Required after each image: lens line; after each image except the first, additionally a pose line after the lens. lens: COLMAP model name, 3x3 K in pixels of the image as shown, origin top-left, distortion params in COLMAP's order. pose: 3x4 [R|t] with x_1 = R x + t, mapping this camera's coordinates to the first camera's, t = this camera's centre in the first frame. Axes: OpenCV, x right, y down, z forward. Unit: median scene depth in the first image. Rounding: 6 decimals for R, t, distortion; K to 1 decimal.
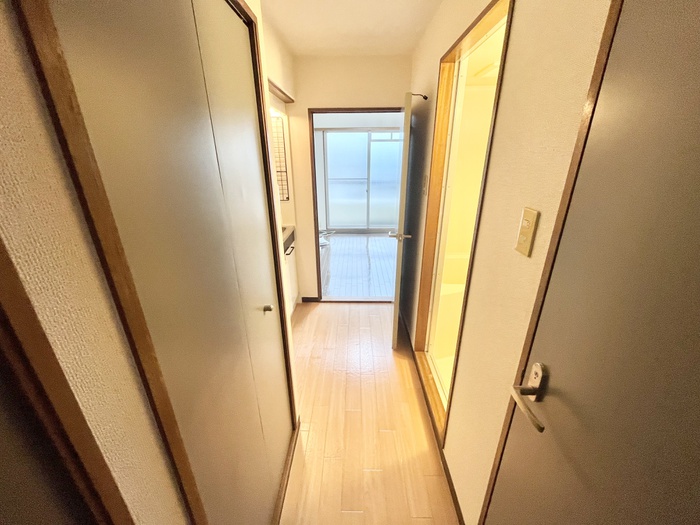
lens RADIAL K [[283.2, 0, 348.4], [0, 283.2, 261.2], [0, 0, 1]] dist [-0.002446, -0.000169]
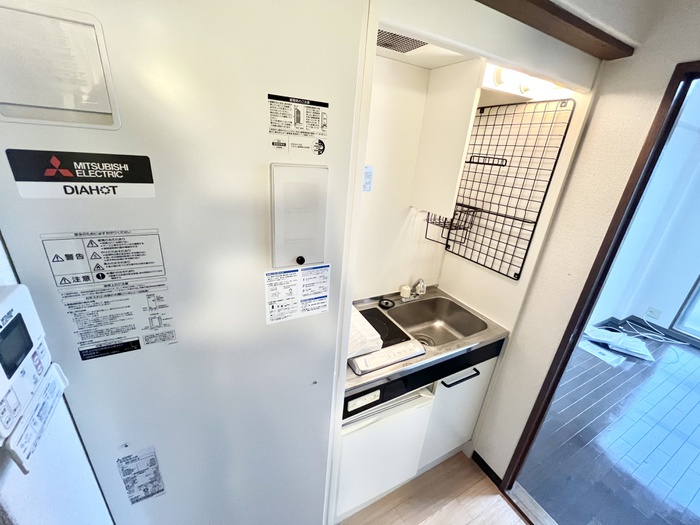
lens RADIAL K [[283.2, 0, 348.4], [0, 283.2, 261.2], [0, 0, 1]] dist [-0.002446, -0.000169]
pose [[0.484421, 0.363126, -0.795912, 0.006233], [-0.388174, 0.904541, 0.176430, -0.098068], [0.784001, 0.223486, 0.579134, 0.227384]]
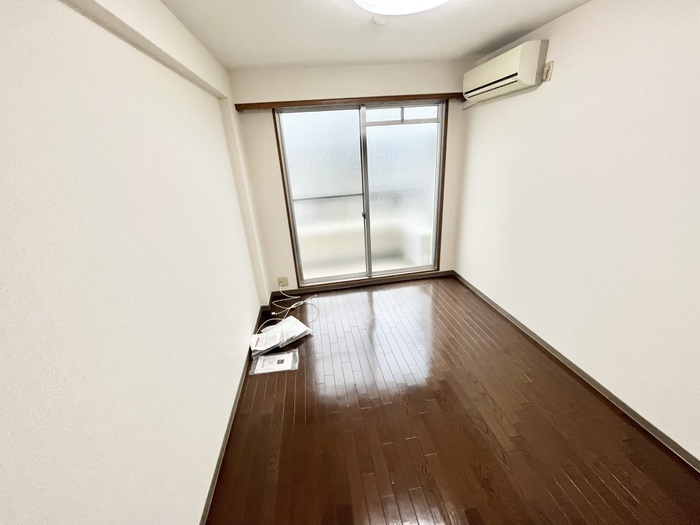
lens RADIAL K [[283.2, 0, 348.4], [0, 283.2, 261.2], [0, 0, 1]] dist [-0.002446, -0.000169]
pose [[0.983511, -0.113666, 0.140662, -0.059560], [0.114794, 0.993389, 0.000094, -0.173611], [-0.139743, 0.016055, 0.990058, 0.481512]]
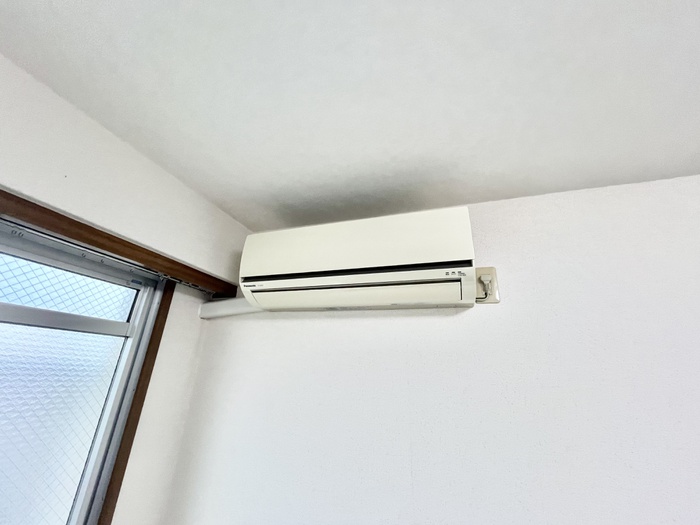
lens RADIAL K [[283.2, 0, 348.4], [0, 283.2, 261.2], [0, 0, 1]] dist [-0.002446, -0.000169]
pose [[0.313308, 0.367213, 0.875781, 0.105707], [0.302704, 0.835492, -0.458611, -0.351212], [-0.900116, 0.408789, 0.150609, 0.852212]]
